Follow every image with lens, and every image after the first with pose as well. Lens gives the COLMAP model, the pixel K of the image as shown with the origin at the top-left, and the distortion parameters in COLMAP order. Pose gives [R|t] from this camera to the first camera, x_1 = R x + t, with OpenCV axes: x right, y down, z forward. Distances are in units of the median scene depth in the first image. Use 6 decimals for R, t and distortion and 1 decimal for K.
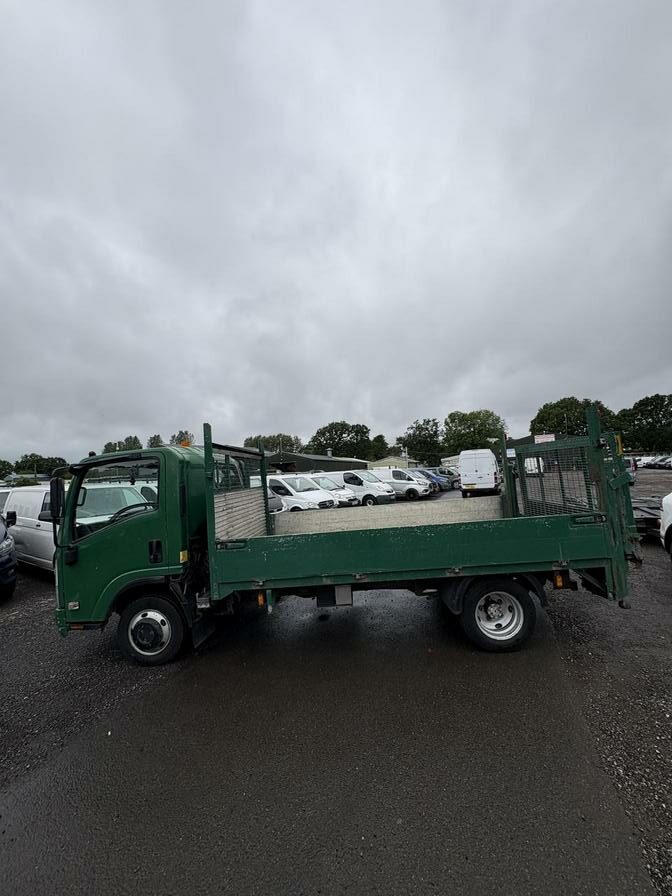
lens RADIAL K [[361.8, 0, 336.0], [0, 361.8, 448.0], [0, 0, 1]] dist [0.000685, 0.000114]
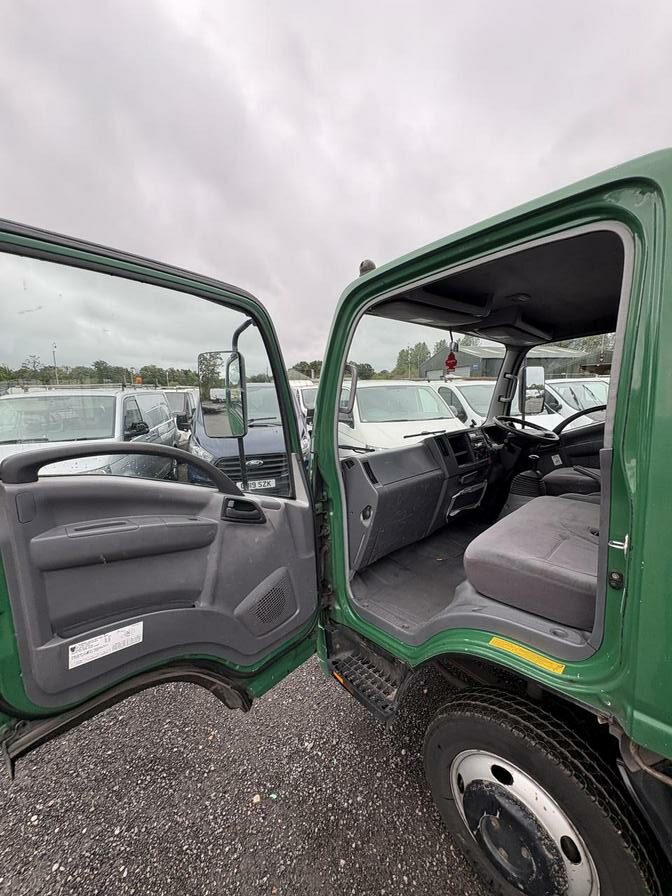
lens RADIAL K [[356.9, 0, 334.6], [0, 356.9, 449.3], [0, 0, 1]] dist [-0.001219, 0.000135]
pose [[0.736939, 0.144059, -0.660430, -0.073841], [0.033470, 0.968052, 0.248508, 0.016112], [0.675130, -0.205240, 0.708573, 0.115470]]
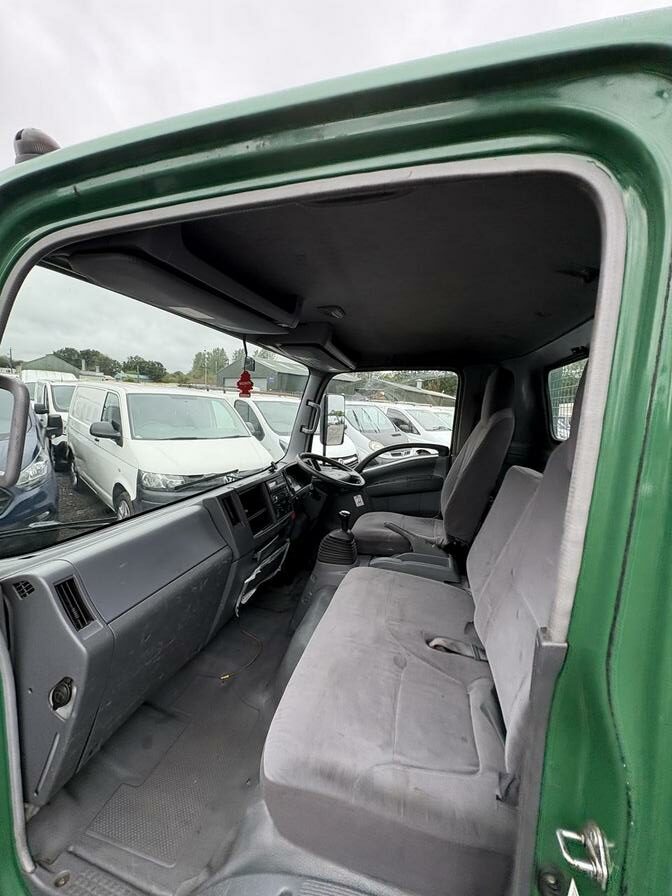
lens RADIAL K [[356.9, 0, 334.6], [0, 356.9, 449.3], [0, 0, 1]] dist [-0.001219, 0.000135]
pose [[0.973516, 0.142387, -0.178866, -0.084132], [-0.103867, 0.972429, 0.208789, 0.014813], [0.203664, -0.184681, 0.961464, 0.138946]]
